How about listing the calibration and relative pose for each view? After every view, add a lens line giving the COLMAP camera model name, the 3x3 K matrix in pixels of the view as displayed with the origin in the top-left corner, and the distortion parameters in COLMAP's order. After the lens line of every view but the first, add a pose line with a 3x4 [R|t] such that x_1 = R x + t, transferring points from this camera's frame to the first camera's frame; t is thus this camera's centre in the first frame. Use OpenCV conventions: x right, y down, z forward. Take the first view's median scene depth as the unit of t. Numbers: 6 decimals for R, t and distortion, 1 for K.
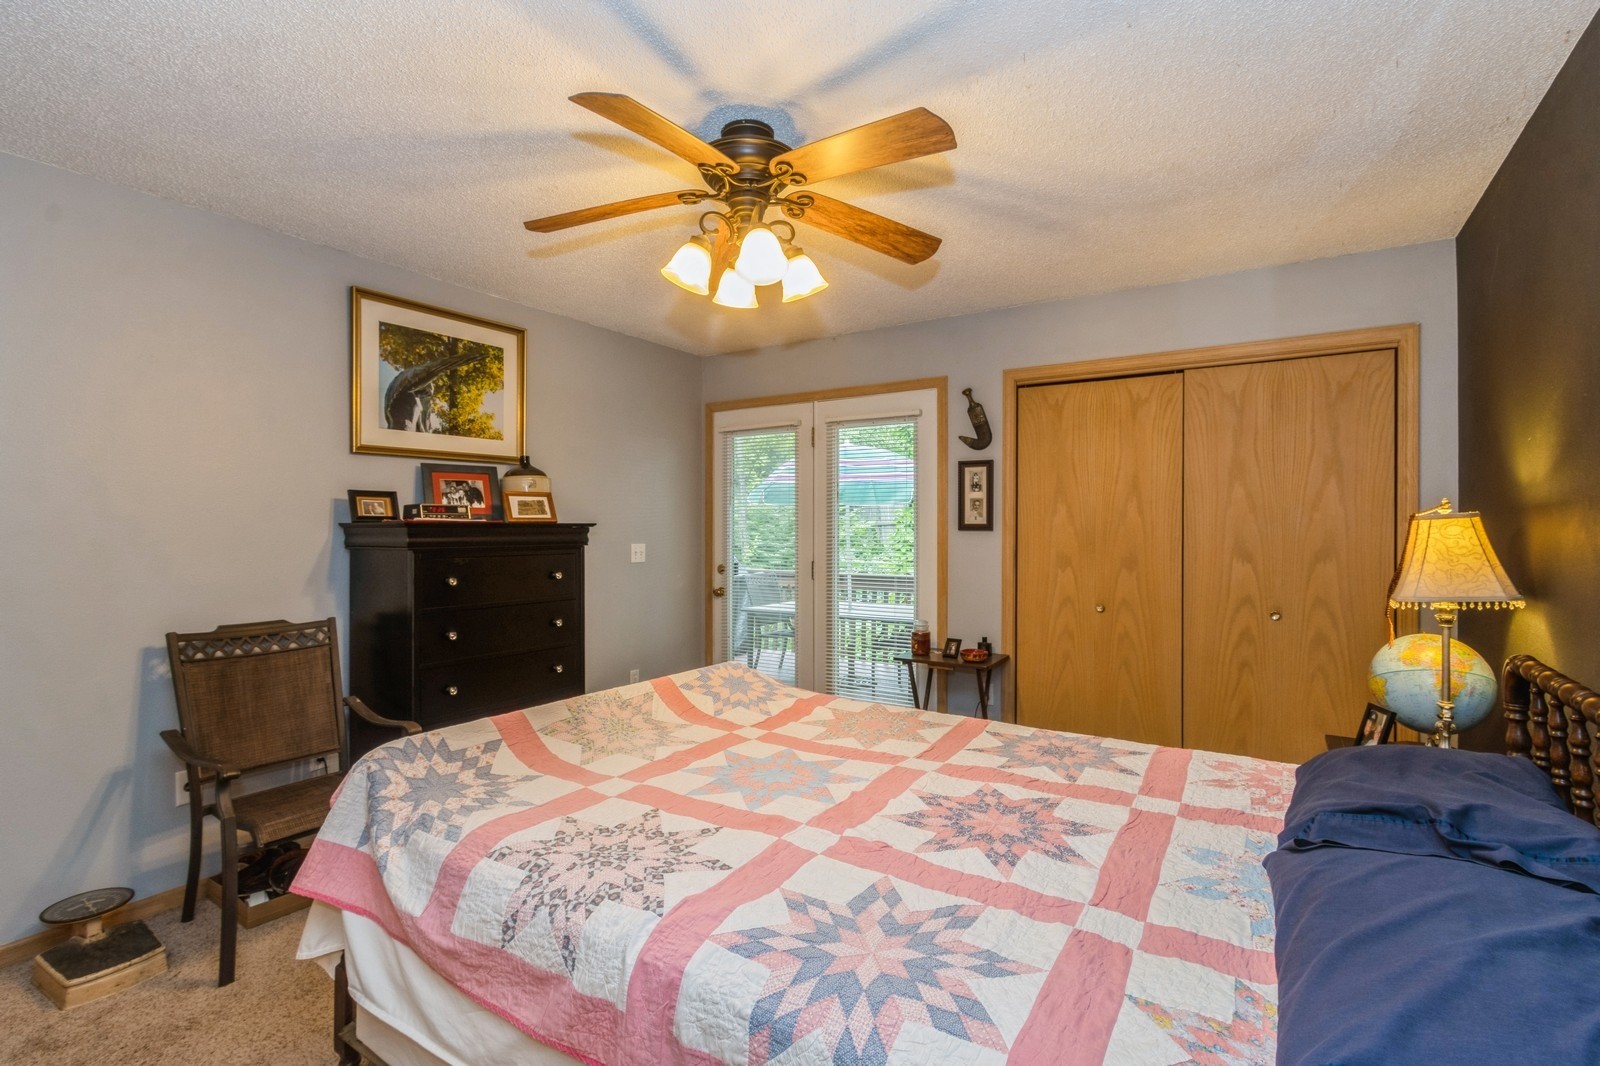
lens RADIAL K [[749.1, 0, 809.2], [0, 749.1, 529.4], [0, 0, 1]] dist [0.004439, -0.001091]
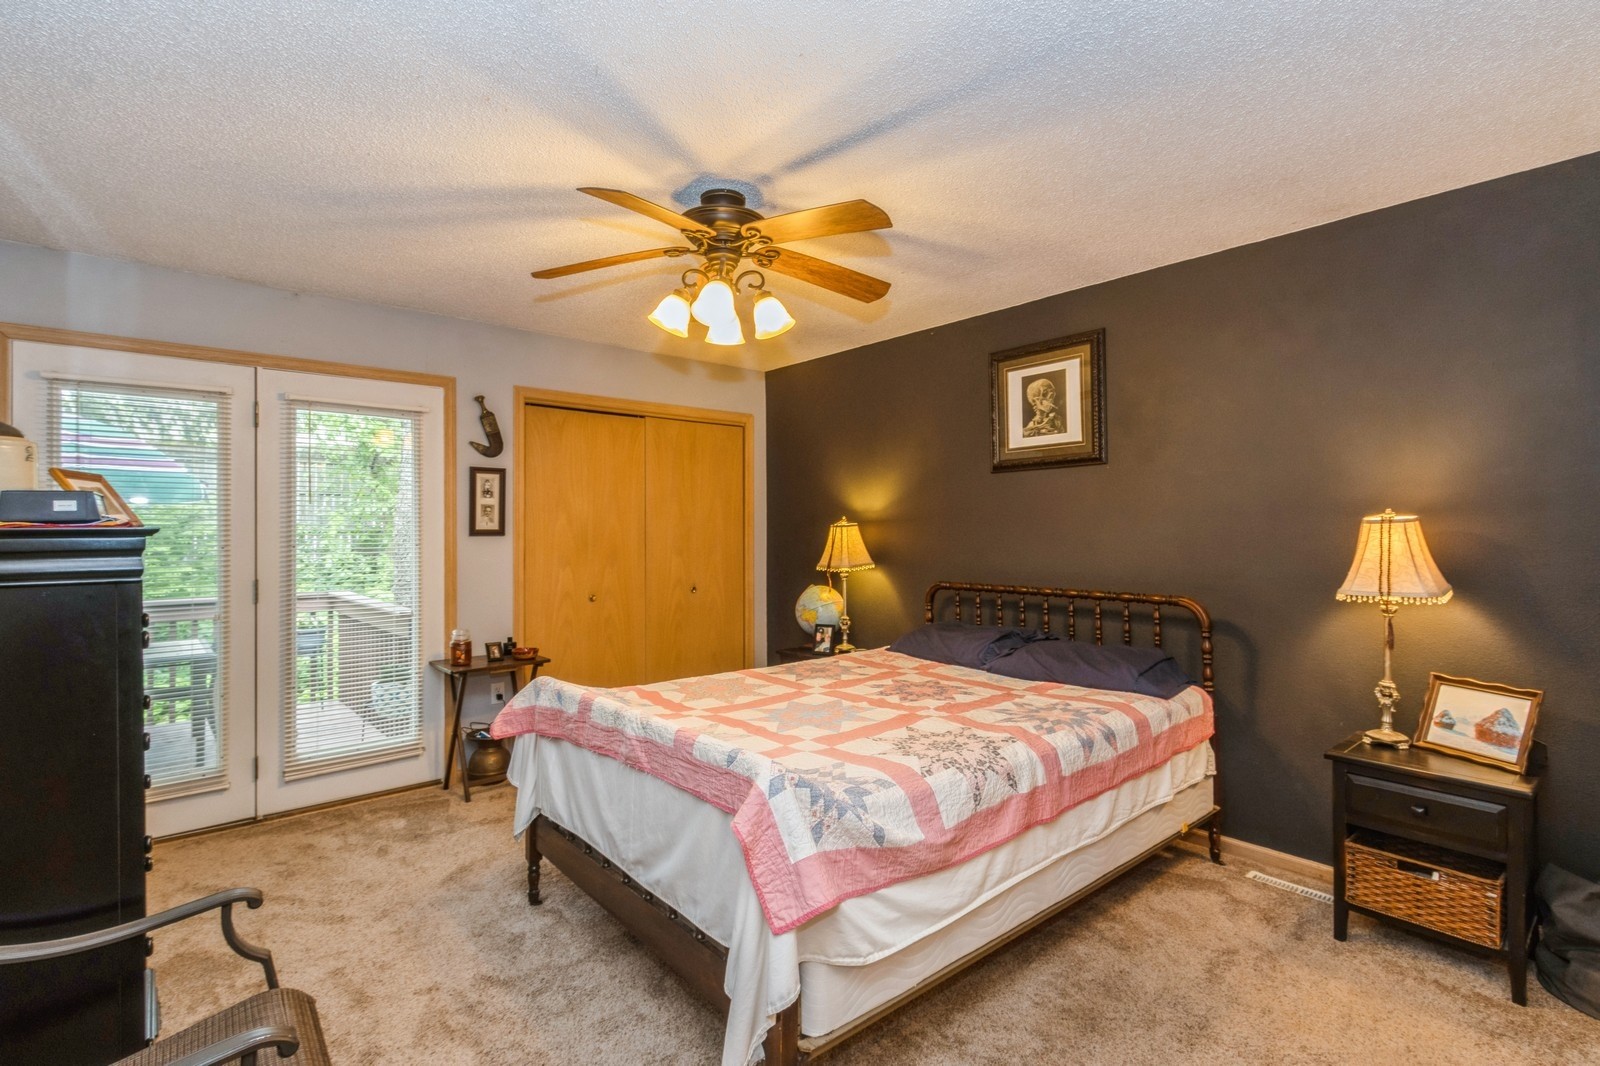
lens RADIAL K [[749.1, 0, 810.0], [0, 749.1, 527.1], [0, 0, 1]] dist [0.004439, -0.001091]
pose [[0.279155, 0.002205, 0.960243, -0.643838], [0.009202, 0.999945, -0.004971, -0.001740], [-0.960202, 0.010223, 0.279120, 0.297433]]
